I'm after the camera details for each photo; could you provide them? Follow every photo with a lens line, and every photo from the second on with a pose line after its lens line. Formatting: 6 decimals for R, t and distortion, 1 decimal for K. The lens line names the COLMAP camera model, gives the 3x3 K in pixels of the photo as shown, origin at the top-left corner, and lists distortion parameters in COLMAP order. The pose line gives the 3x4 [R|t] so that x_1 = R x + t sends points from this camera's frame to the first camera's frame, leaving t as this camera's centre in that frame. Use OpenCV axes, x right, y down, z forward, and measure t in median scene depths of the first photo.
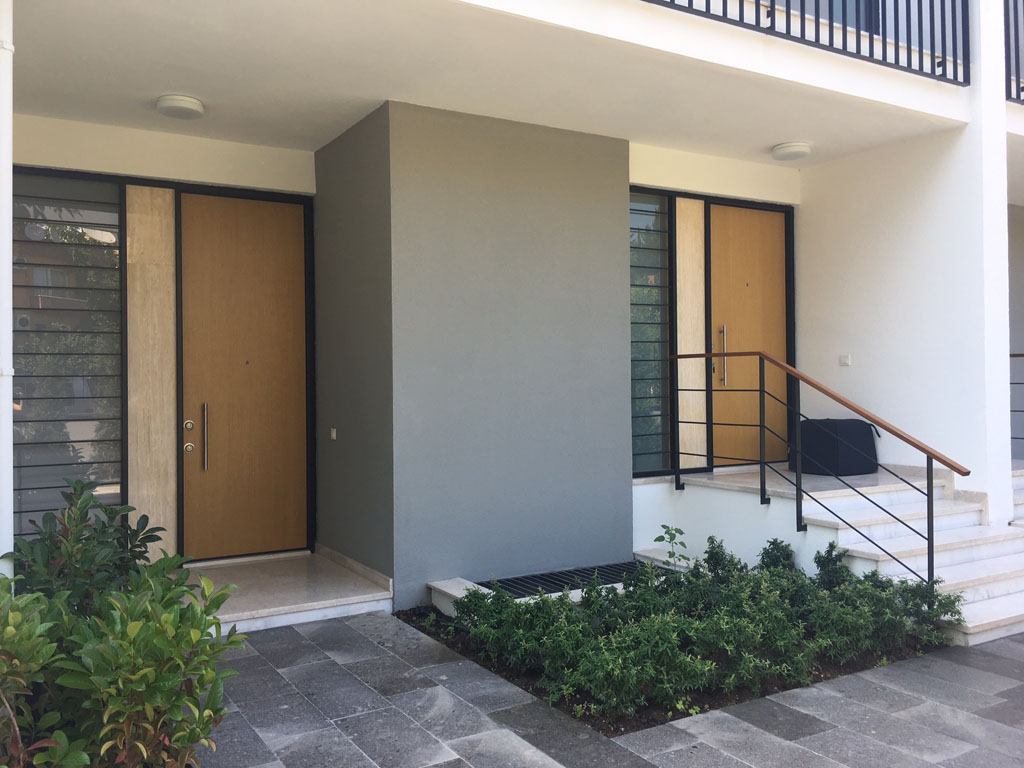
lens RADIAL K [[870.9, 0, 511.3], [0, 870.9, 381.8], [0, 0, 1]] dist [0.077732, -0.119751]
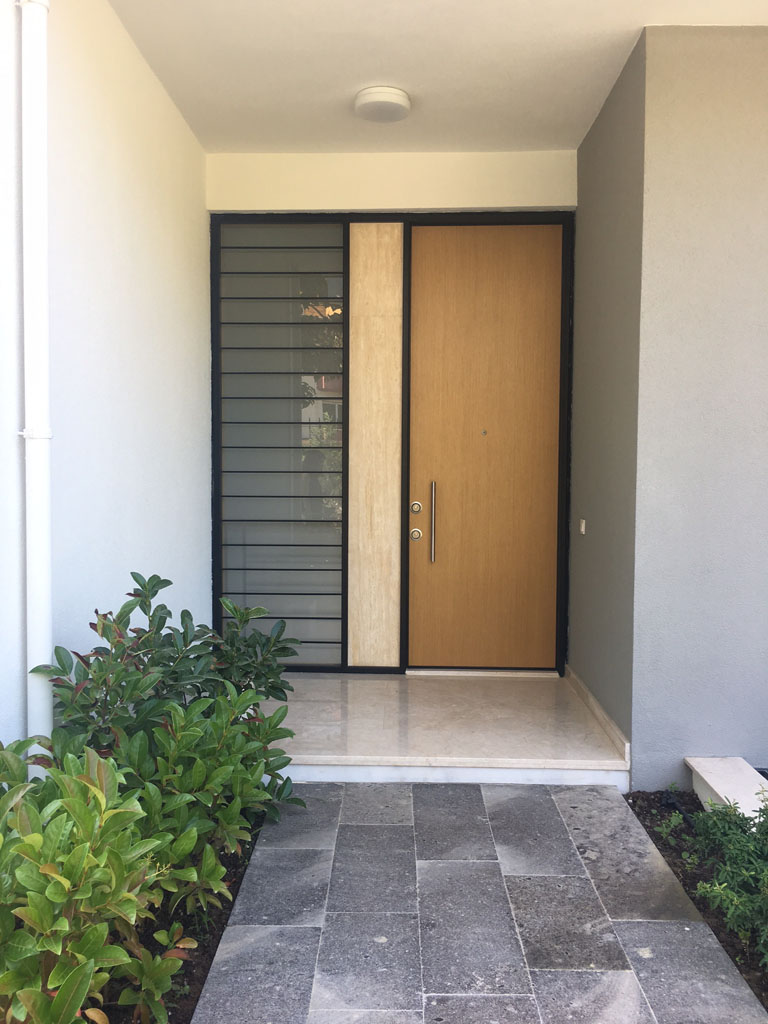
lens RADIAL K [[870.9, 0, 384.0], [0, 870.9, 509.0], [0, 0, 1]] dist [0.077732, -0.119751]
pose [[0.844067, 0.040940, -0.534673, 0.058597], [-0.011503, 0.998234, 0.058276, 0.003184], [0.536115, -0.043038, 0.843047, 0.302795]]
